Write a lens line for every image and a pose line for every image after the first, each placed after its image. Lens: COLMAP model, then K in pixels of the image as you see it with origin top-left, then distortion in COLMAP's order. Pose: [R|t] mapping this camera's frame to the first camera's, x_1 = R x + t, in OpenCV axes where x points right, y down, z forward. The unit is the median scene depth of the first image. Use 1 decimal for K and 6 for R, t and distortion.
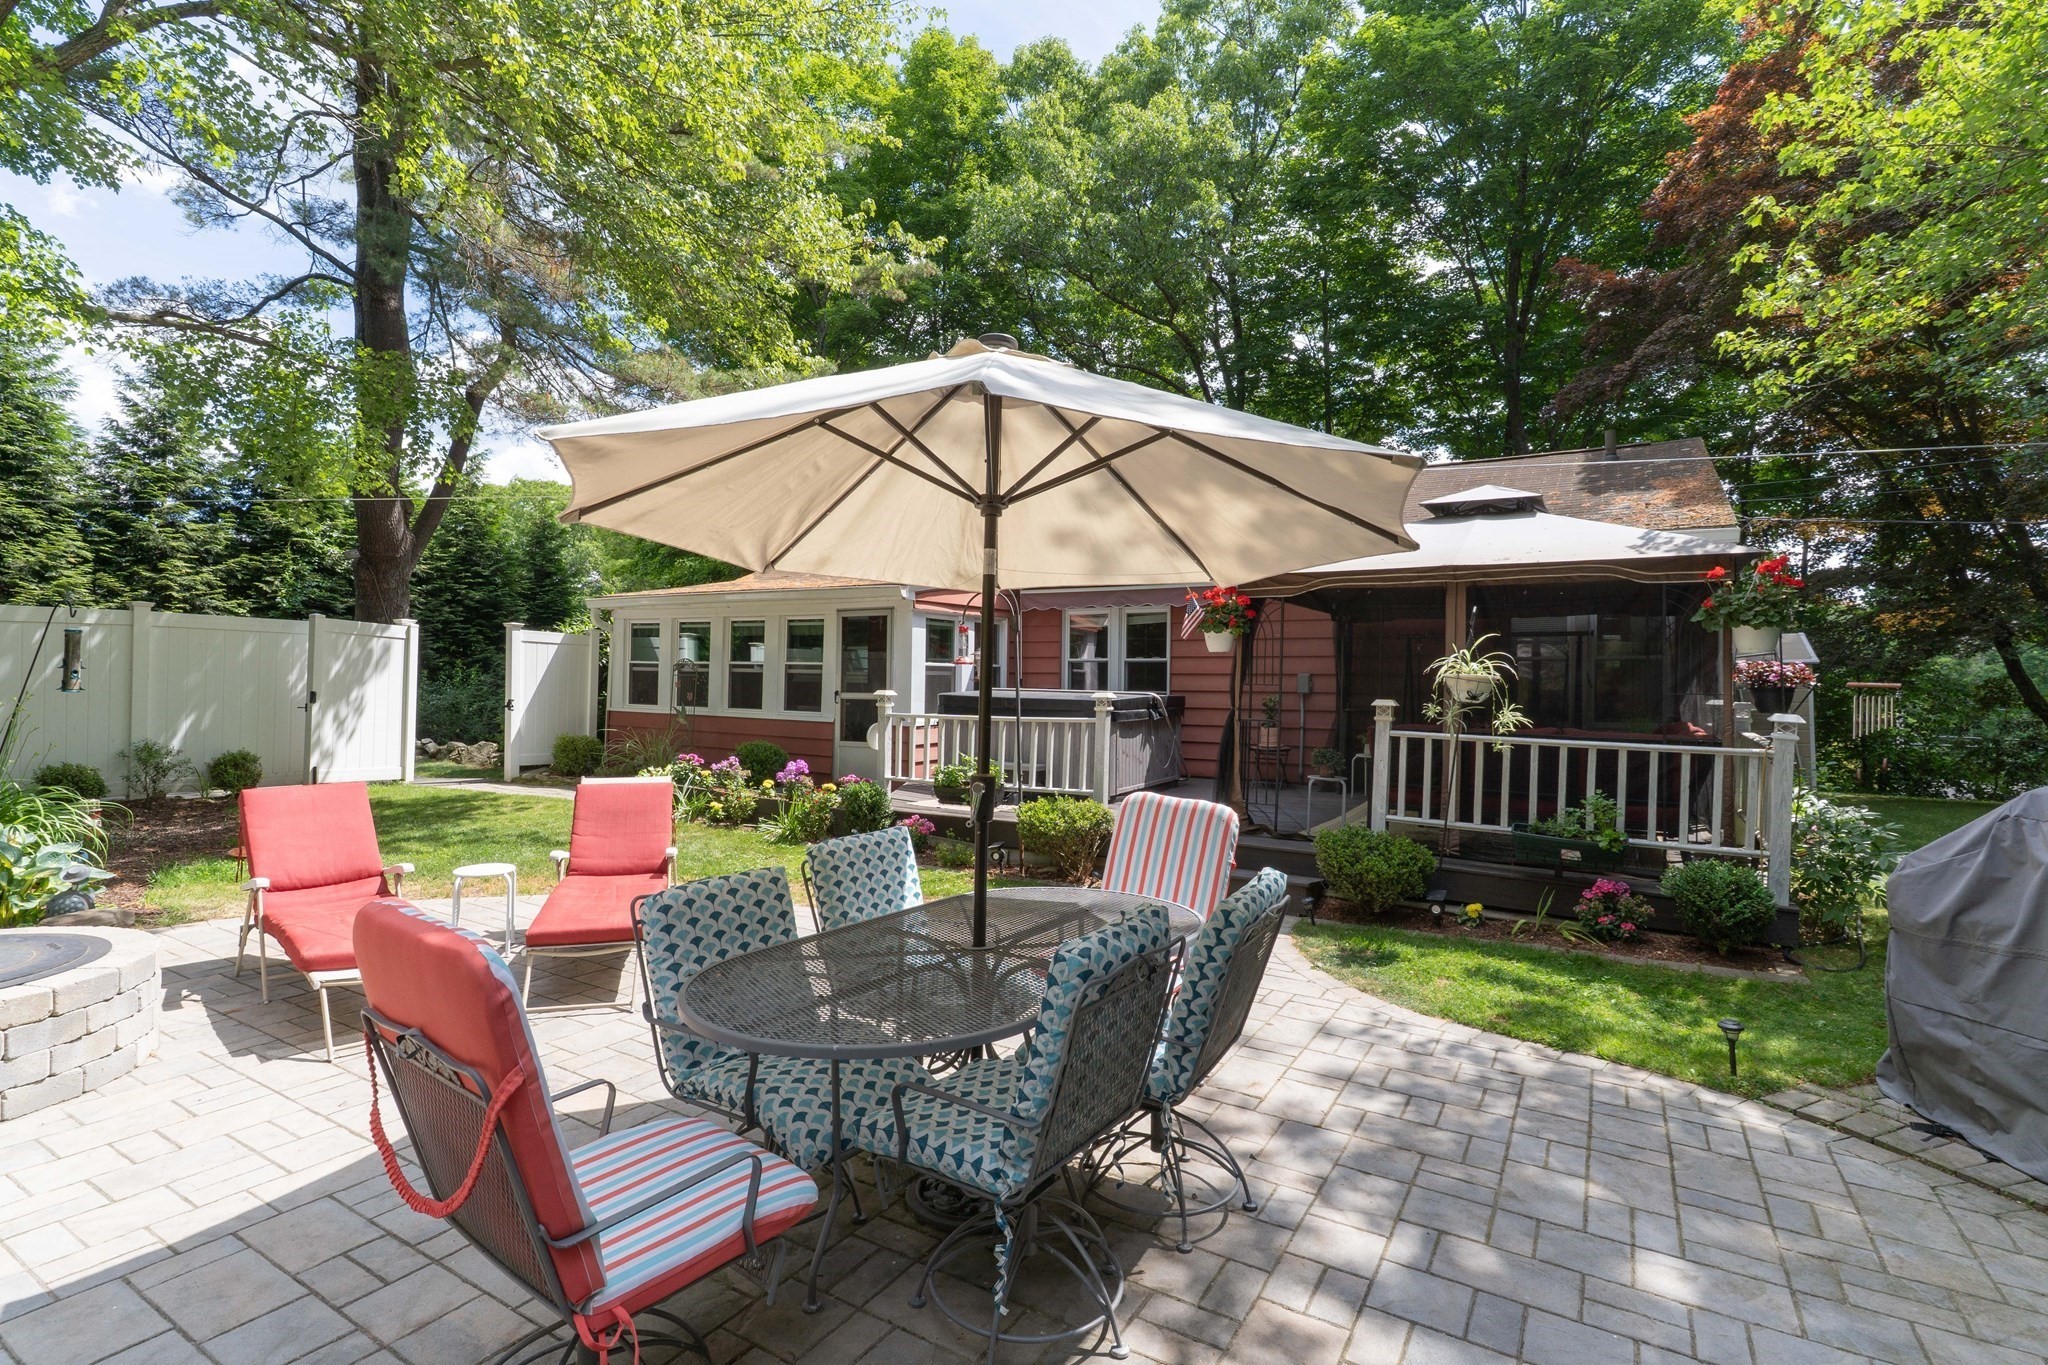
lens RADIAL K [[974.1, 0, 1015.0], [0, 974.1, 685.2], [0, 0, 1]] dist [0.003350, -0.000325]
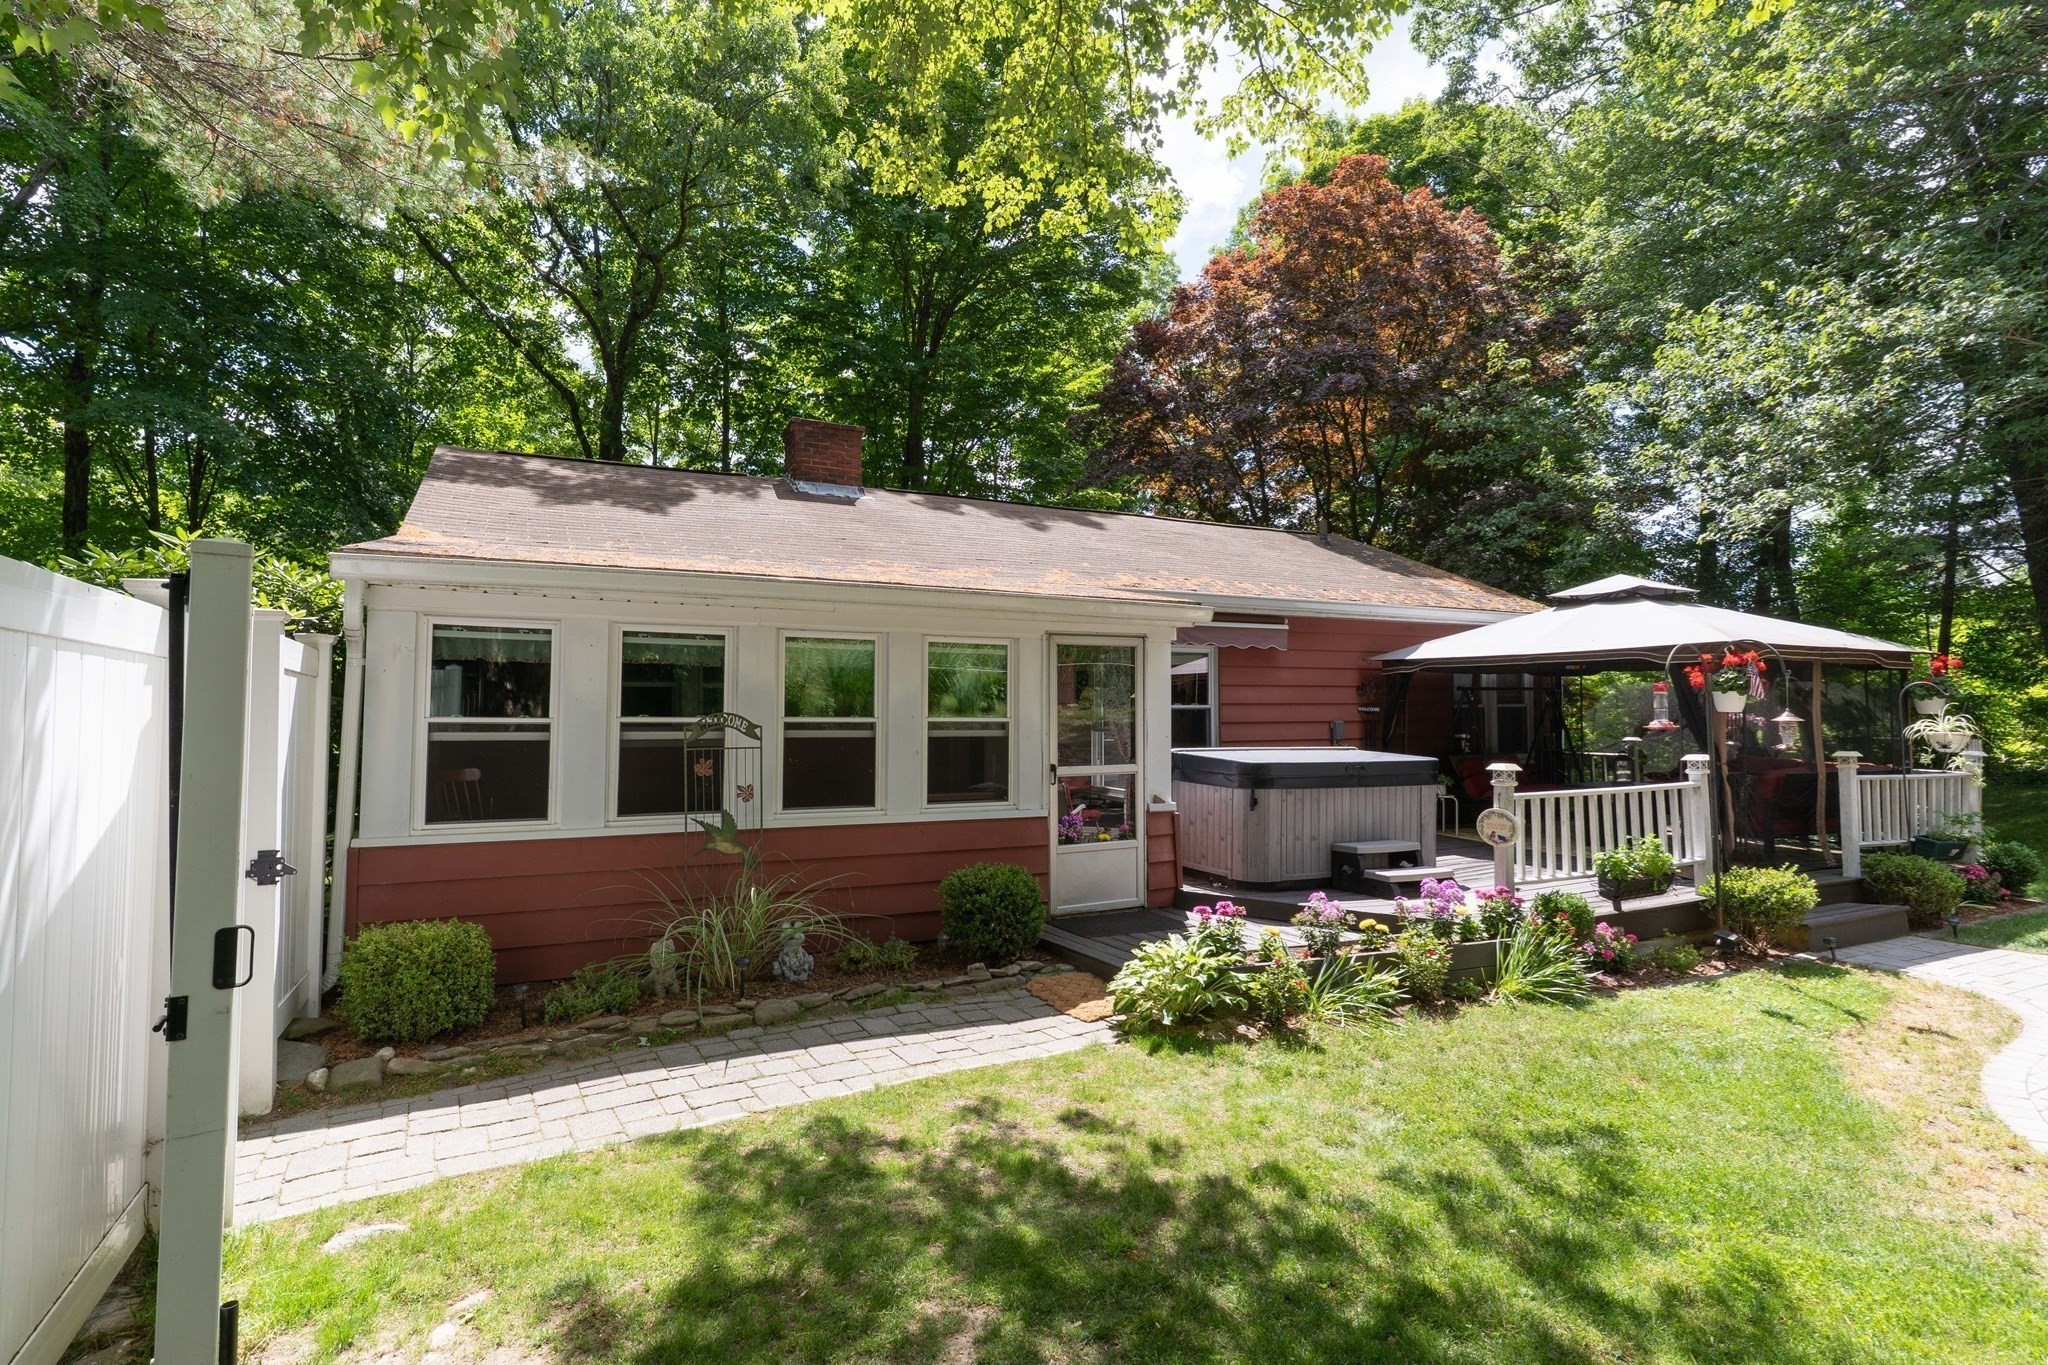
lens RADIAL K [[986.6, 0, 1000.7], [0, 986.6, 672.8], [0, 0, 1]] dist [0.027722, 0.000107]
pose [[0.535537, 0.016373, 0.844353, -0.668646], [0.009740, 0.999626, -0.025562, -0.032928], [-0.844456, 0.021913, 0.535177, 0.635878]]
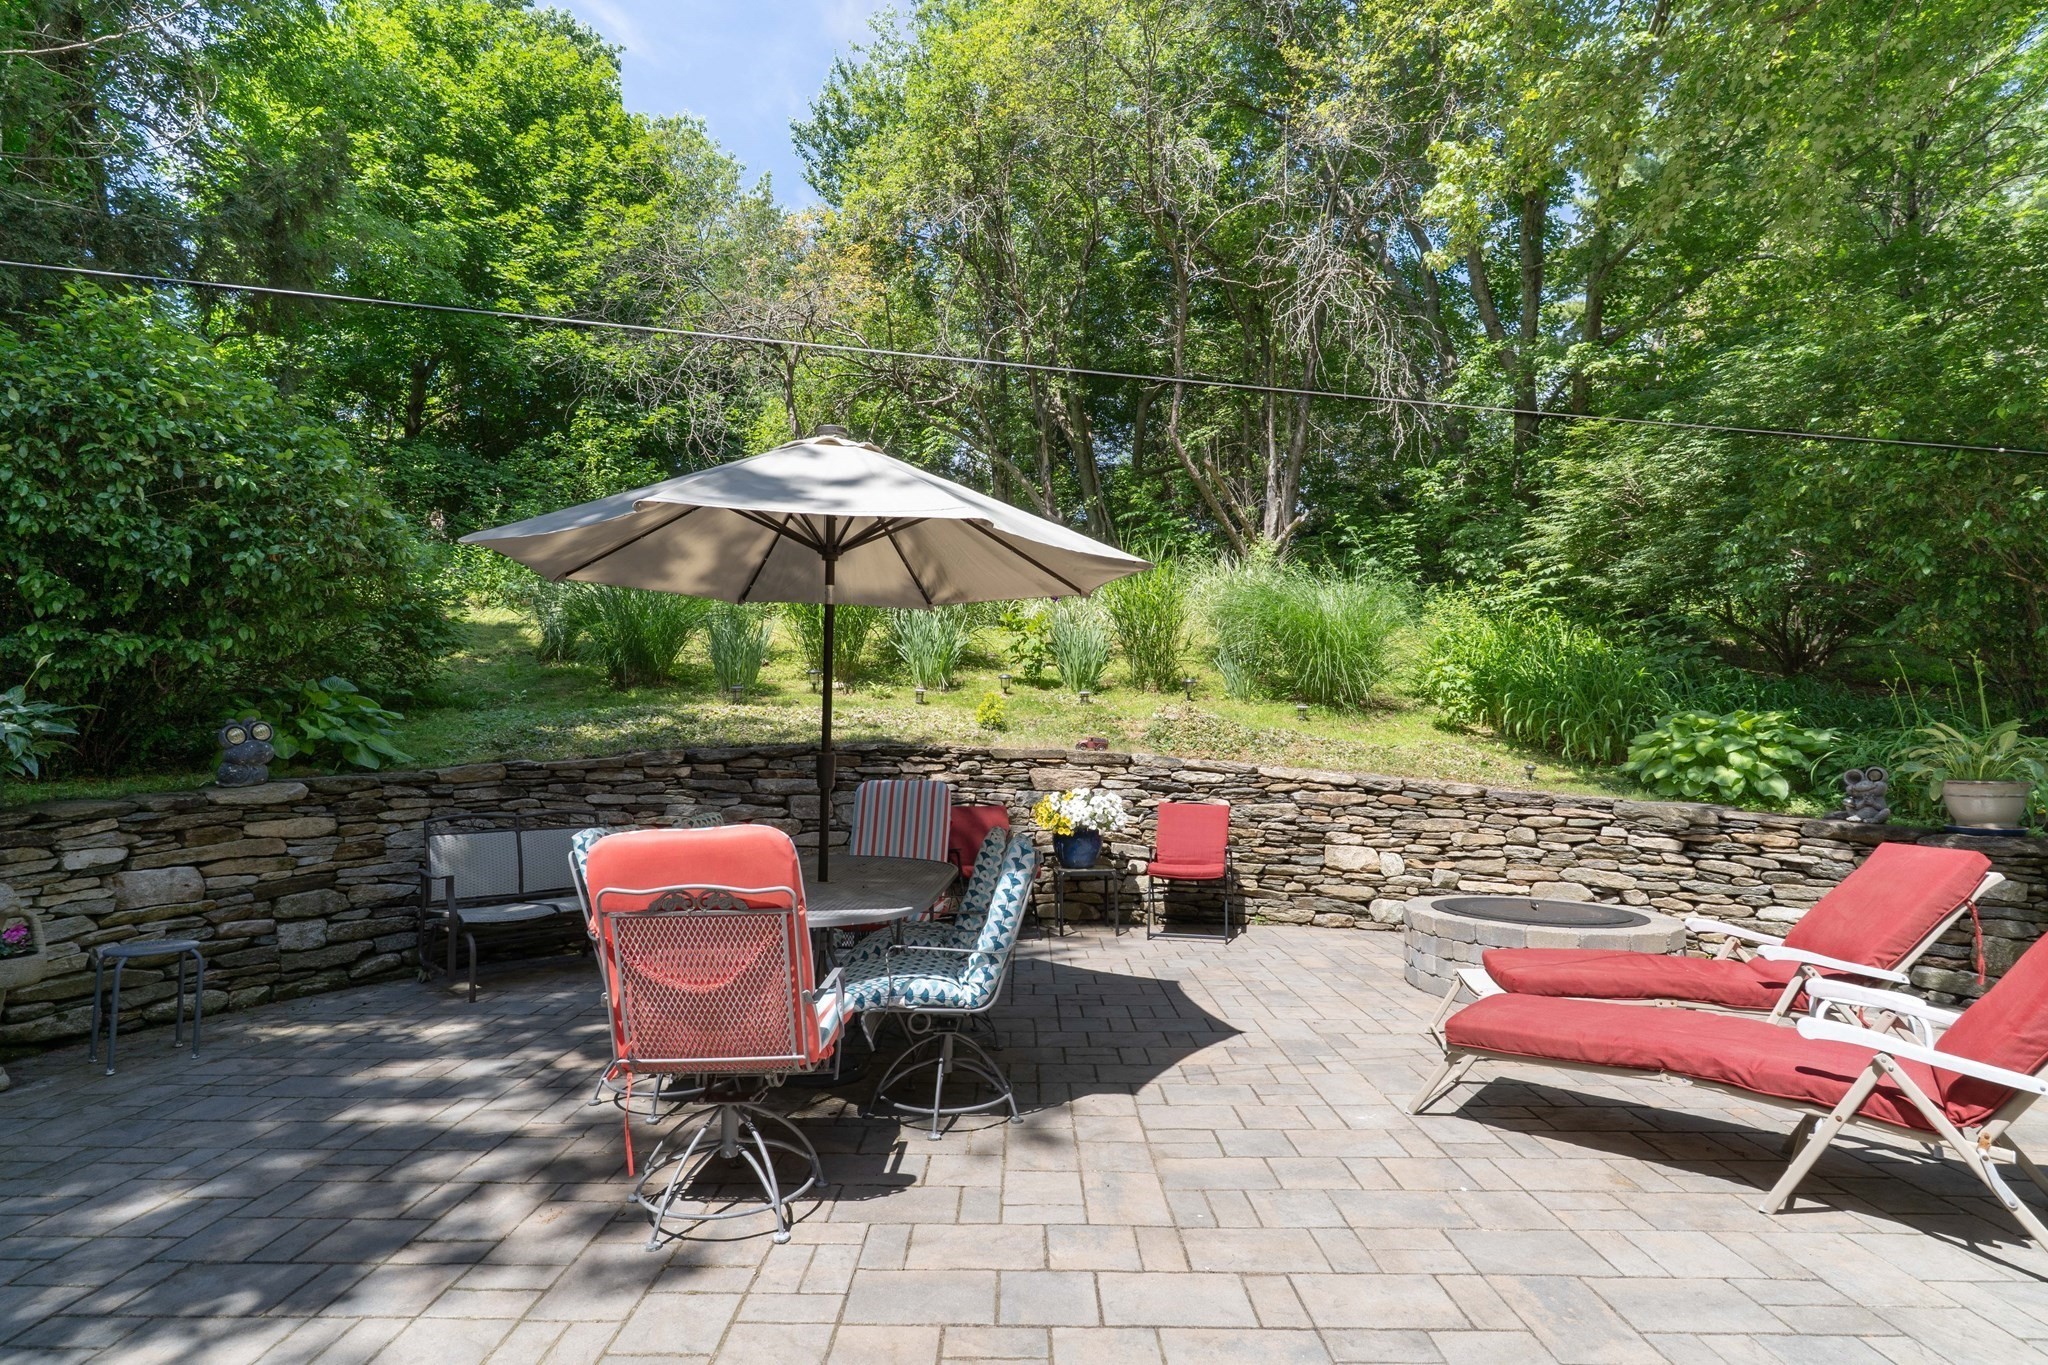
lens RADIAL K [[974.1, 0, 1015.0], [0, 974.1, 685.2], [0, 0, 1]] dist [0.003350, -0.000325]
pose [[-0.854222, -0.061639, -0.516241, 0.100527], [-0.023402, 0.996499, -0.080258, 0.022678], [0.519381, -0.056477, -0.852674, 0.519777]]
